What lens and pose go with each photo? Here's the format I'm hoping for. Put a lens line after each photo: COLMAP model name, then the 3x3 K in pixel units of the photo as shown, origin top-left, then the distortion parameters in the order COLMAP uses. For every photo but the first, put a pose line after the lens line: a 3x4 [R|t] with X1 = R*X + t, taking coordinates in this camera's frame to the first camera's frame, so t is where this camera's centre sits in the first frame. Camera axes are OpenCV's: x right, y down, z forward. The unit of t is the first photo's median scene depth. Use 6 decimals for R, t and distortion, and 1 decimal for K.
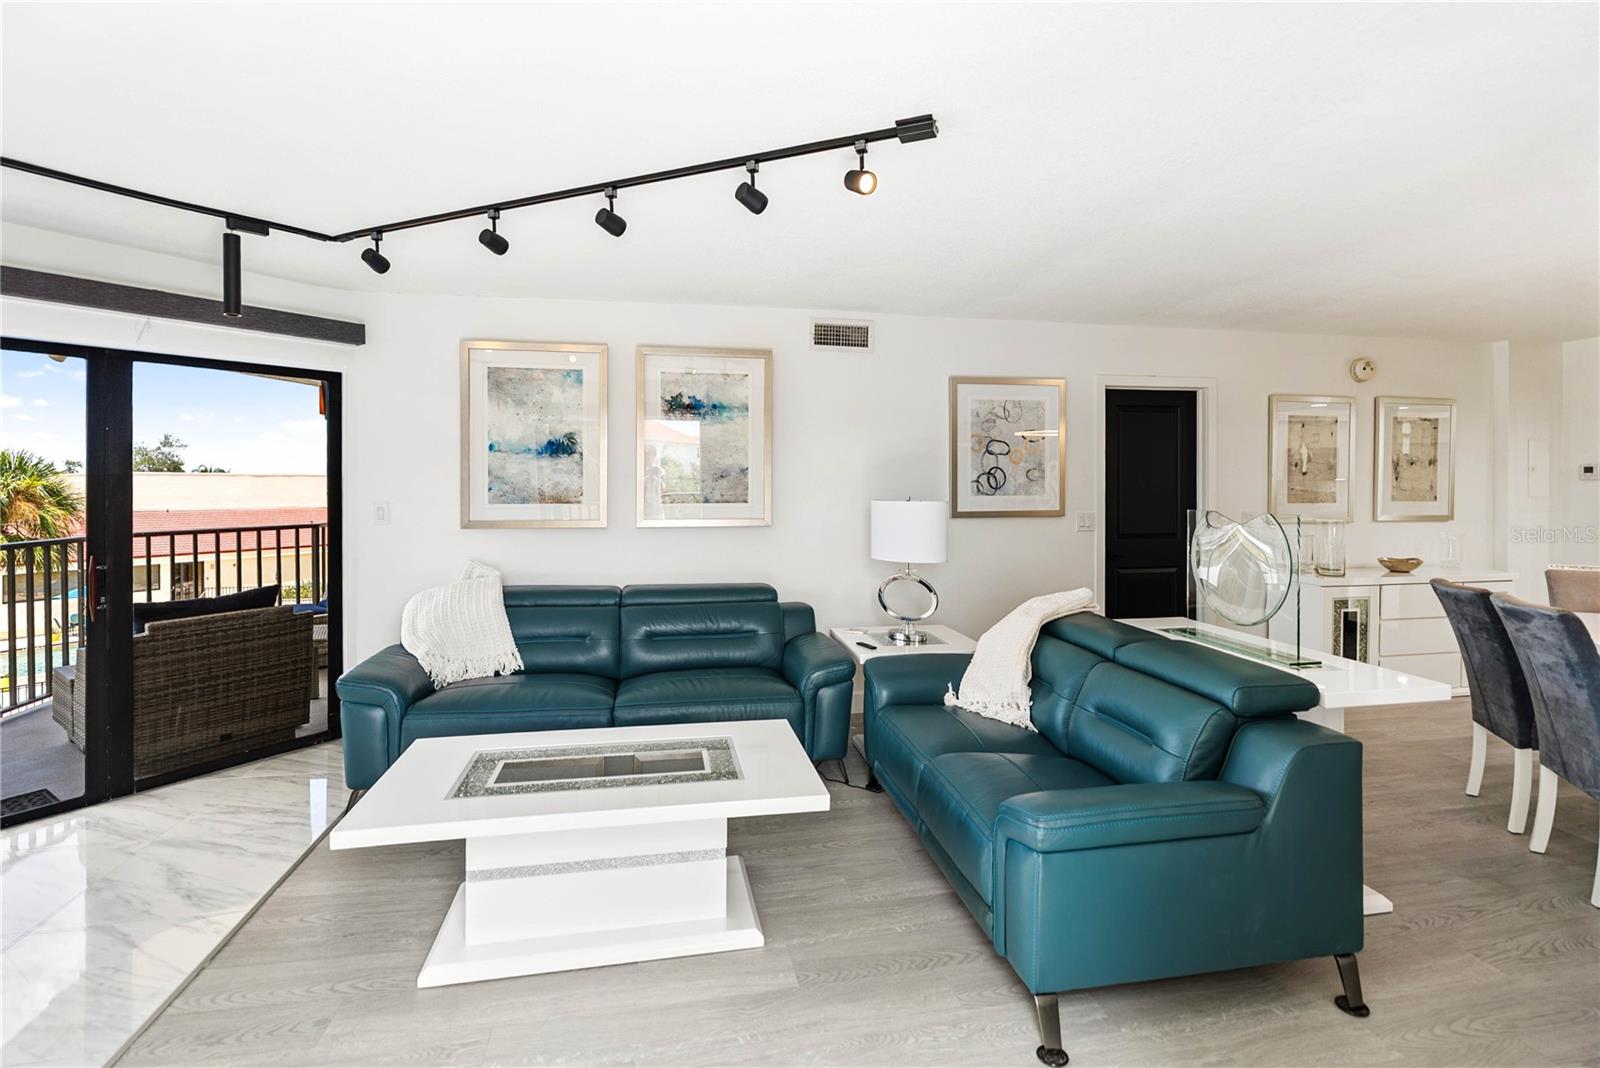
lens RADIAL K [[737.1, 0, 796.7], [0, 737.1, 485.5], [0, 0, 1]] dist [-0.008910, 0.000009]
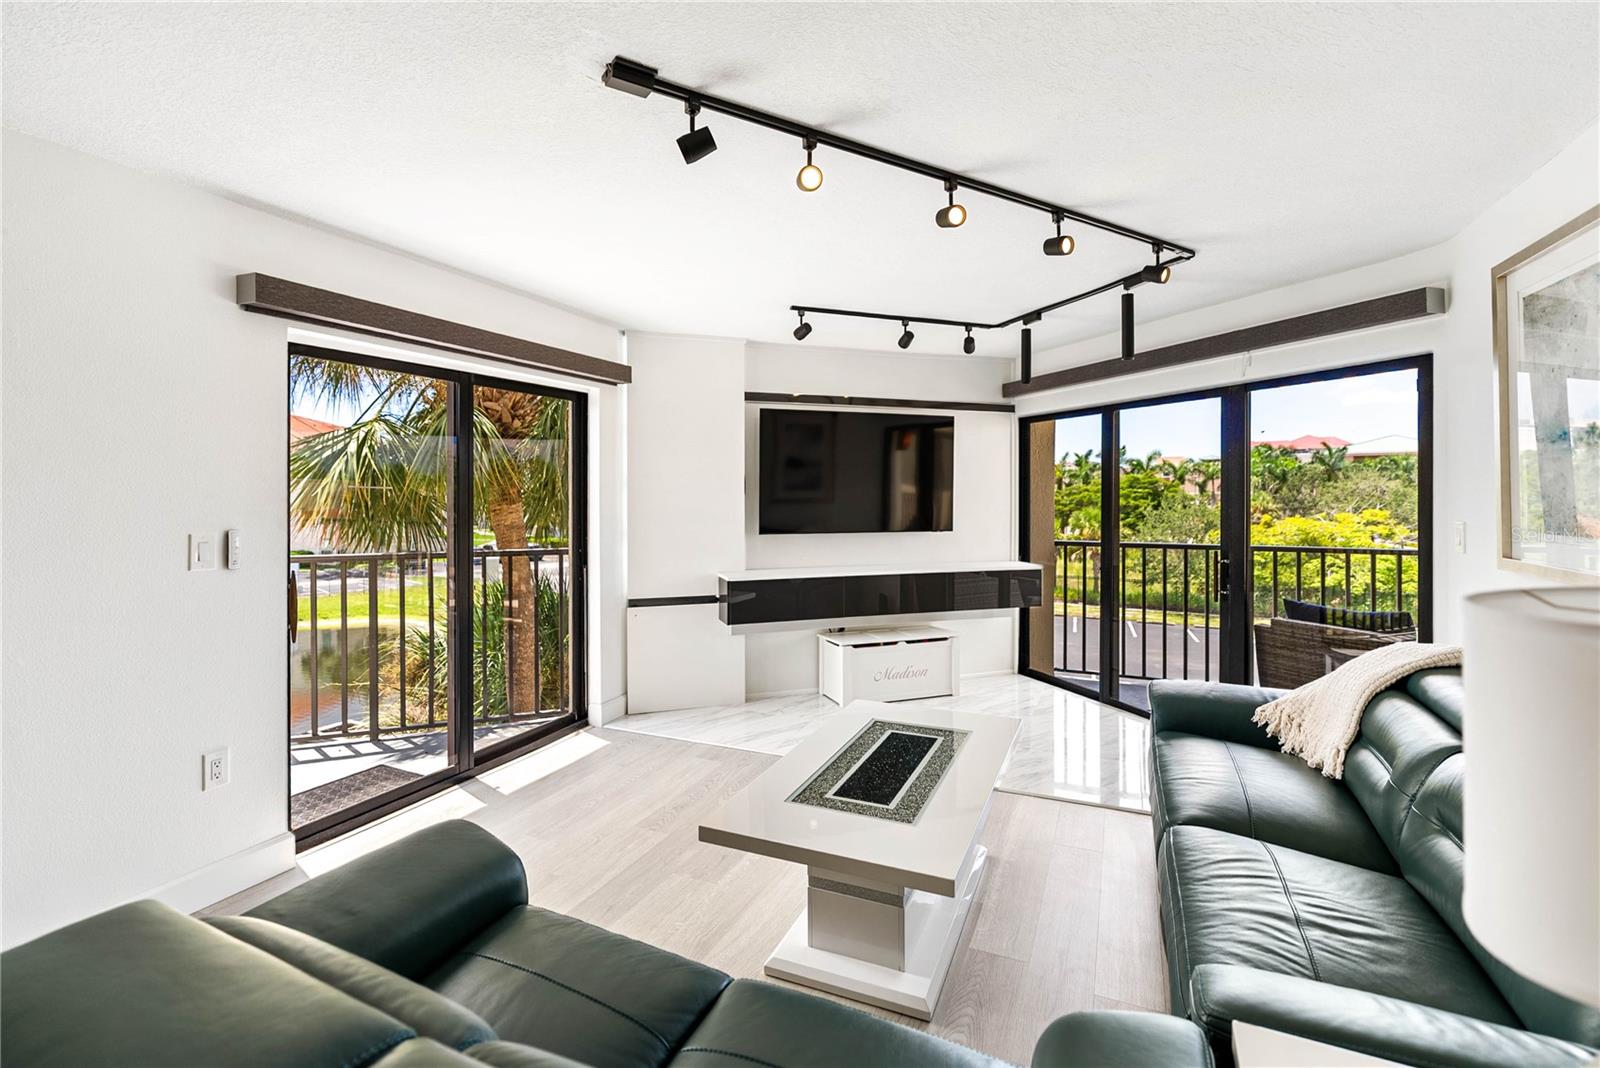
lens RADIAL K [[743.6, 0, 793.3], [0, 743.6, 493.0], [0, 0, 1]] dist [-0.003618, 0.000381]
pose [[-0.573792, 0.001197, -0.819000, 0.390854], [-0.002926, 0.999990, 0.003511, -0.006406], [0.818996, 0.004411, -0.573783, 0.846504]]
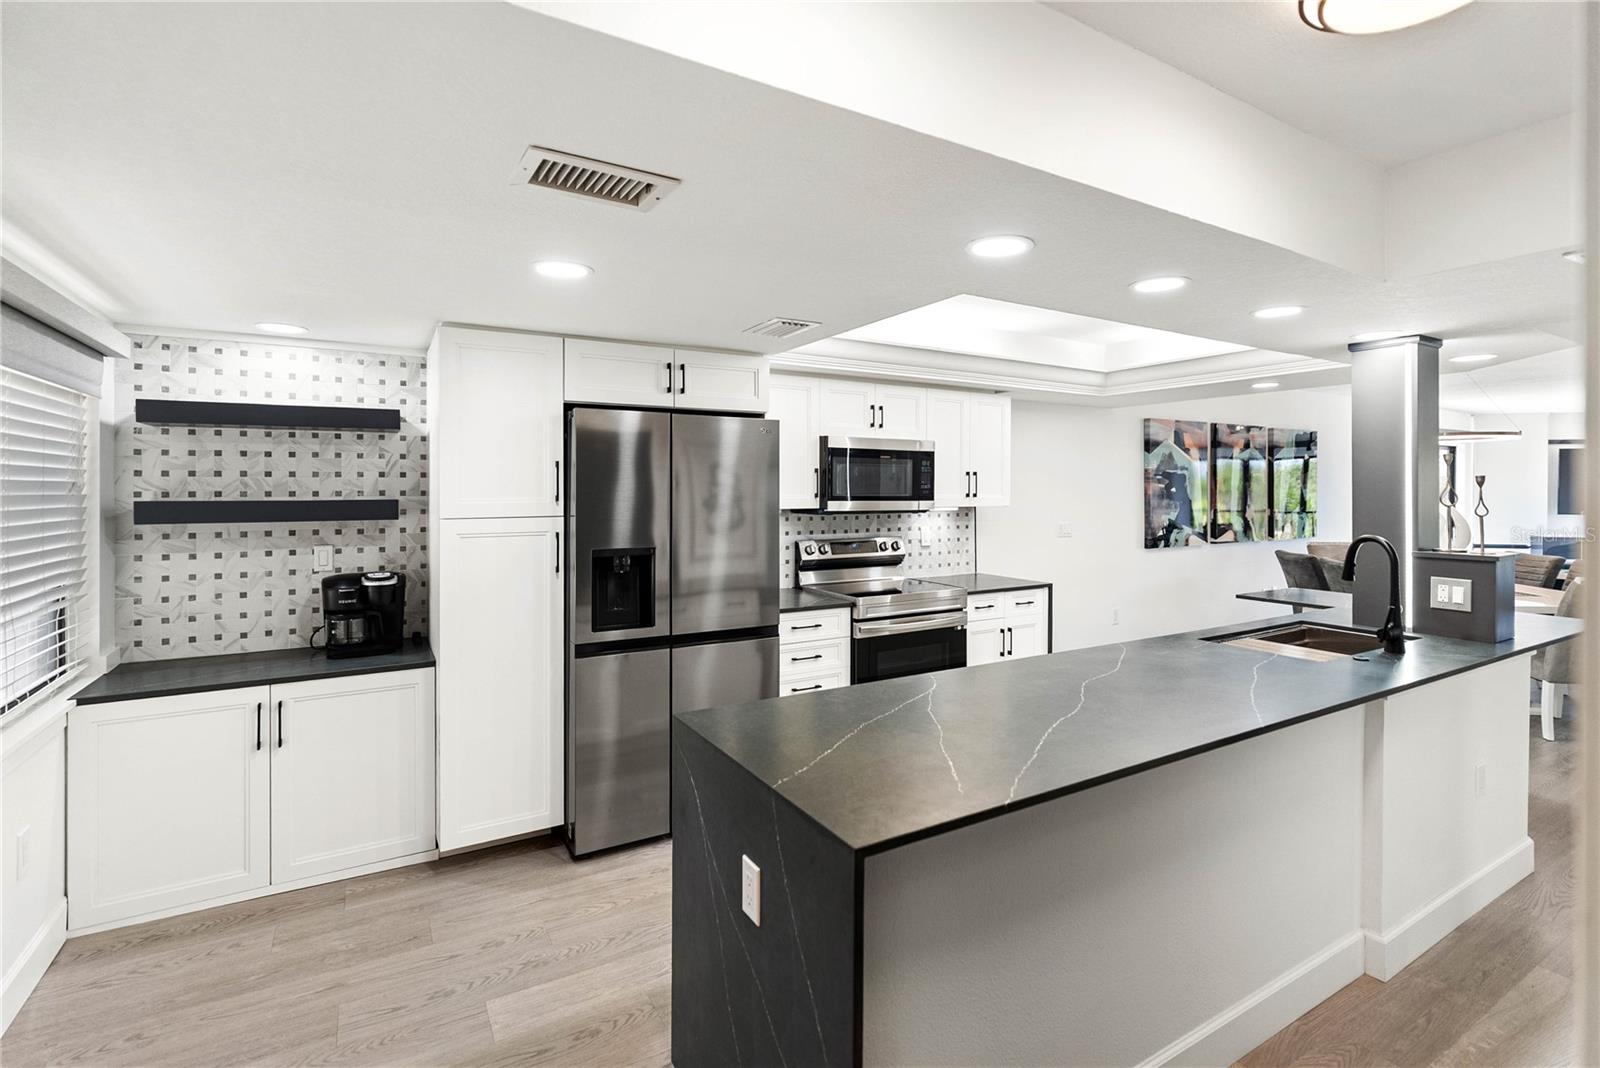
lens RADIAL K [[737.1, 0, 796.7], [0, 737.1, 485.5], [0, 0, 1]] dist [-0.008910, 0.000009]
pose [[-0.944692, 0.000245, -0.327958, 2.335826], [-0.000480, 0.999998, 0.002129, -0.028190], [0.327958, 0.002169, -0.944690, 1.448935]]
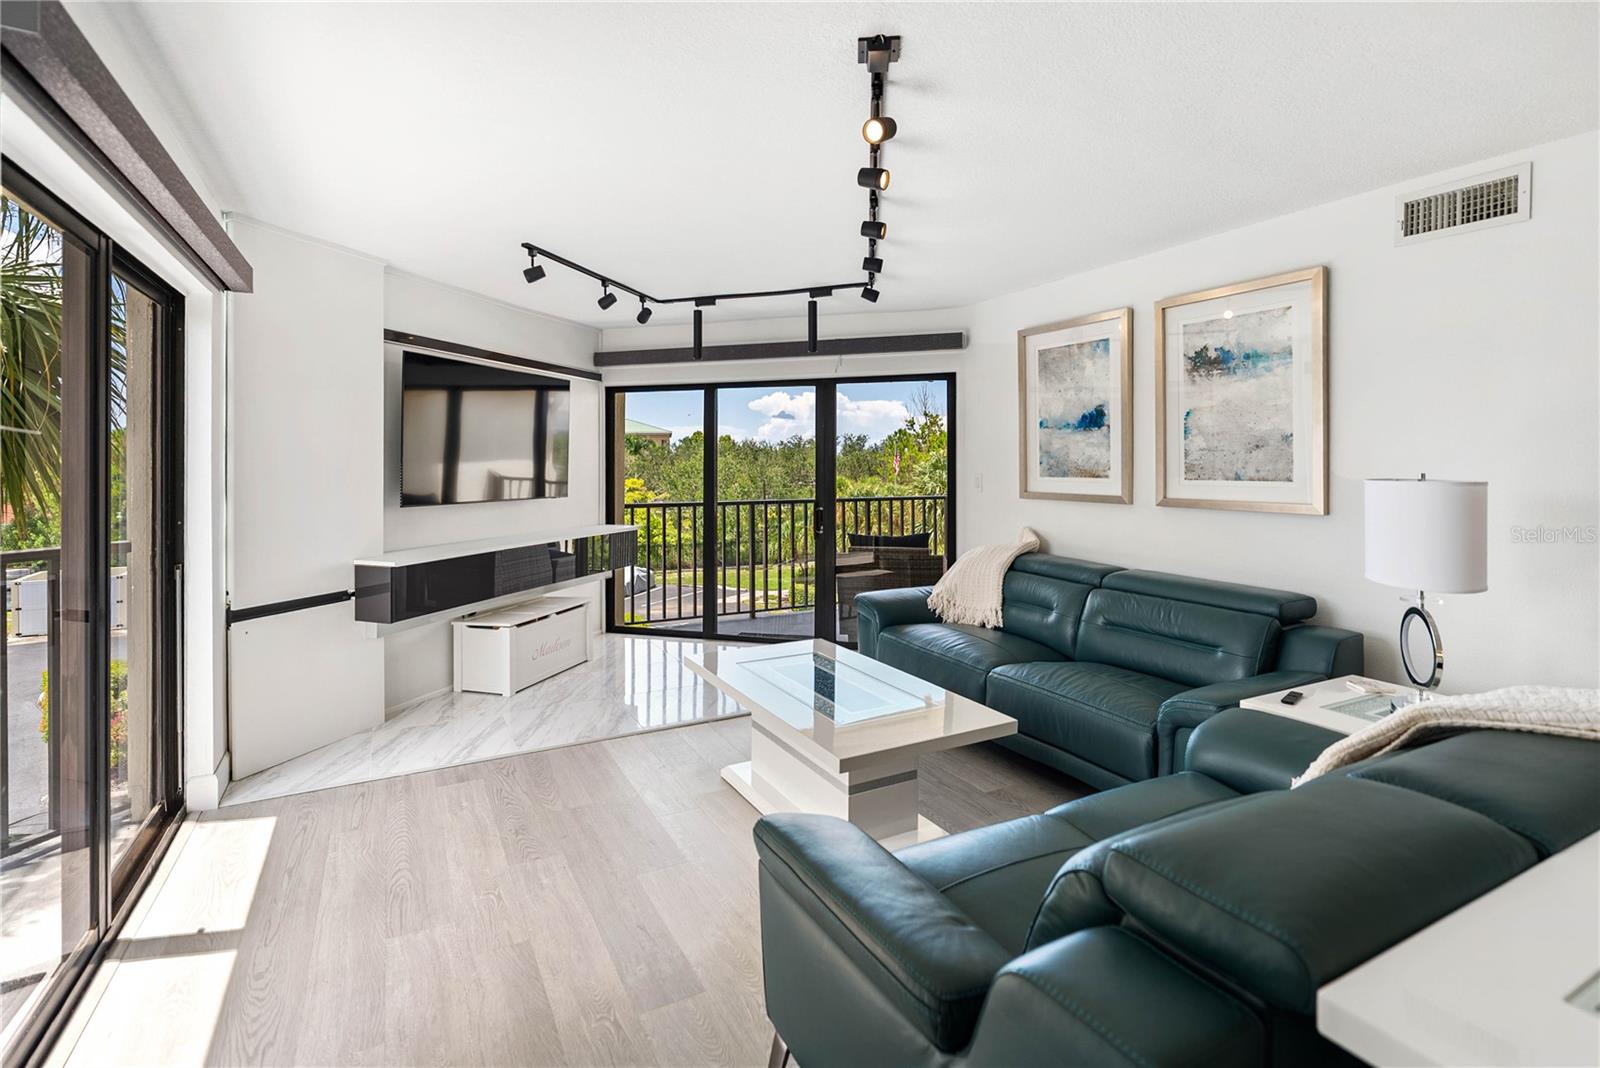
lens RADIAL K [[753.6, 0, 802.2], [0, 753.6, 464.7], [0, 0, 1]] dist [0.000805, 0.000502]
pose [[0.302995, 0.000762, -0.952992, 0.522656], [-0.001341, 0.999999, 0.000373, 0.007322], [0.952991, 0.001164, 0.302996, 0.325671]]
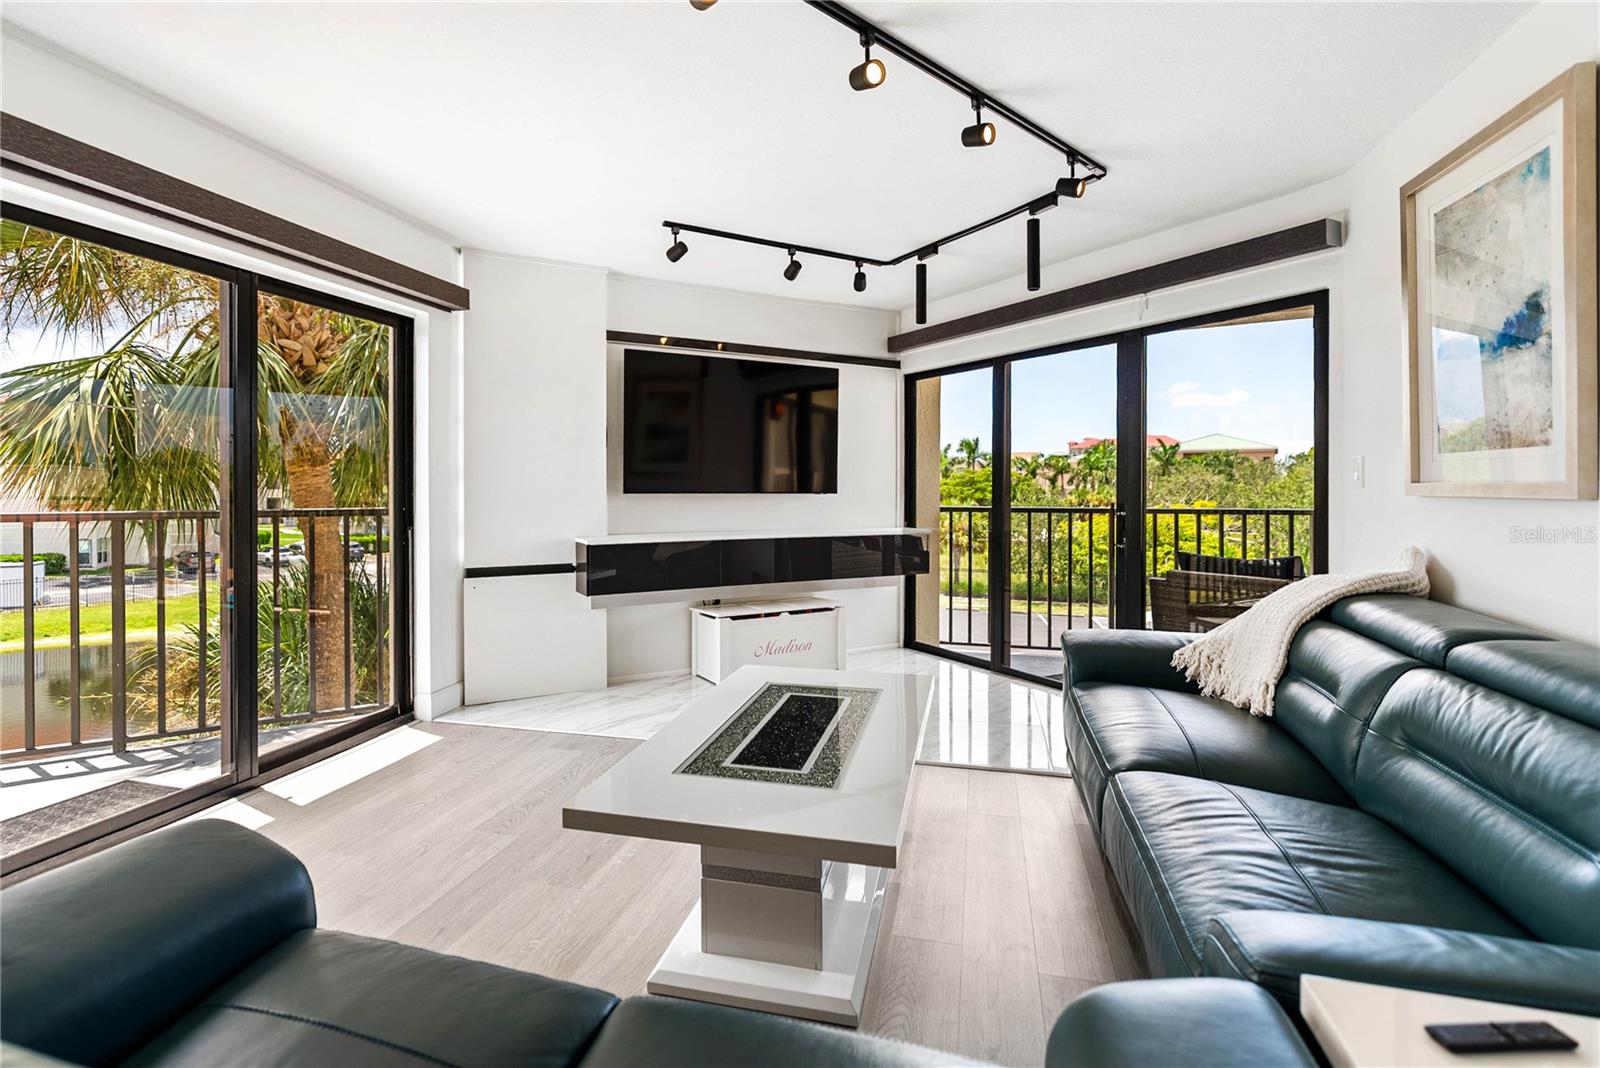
lens RADIAL K [[776.5, 0, 784.5], [0, 776.5, 488.9], [0, 0, 1]] dist [-0.001236, 0.000147]
pose [[-0.424567, 0.002260, -0.905394, 0.334317], [-0.003526, 0.999985, 0.004149, 0.050827], [0.905390, 0.004954, -0.424553, 0.783576]]
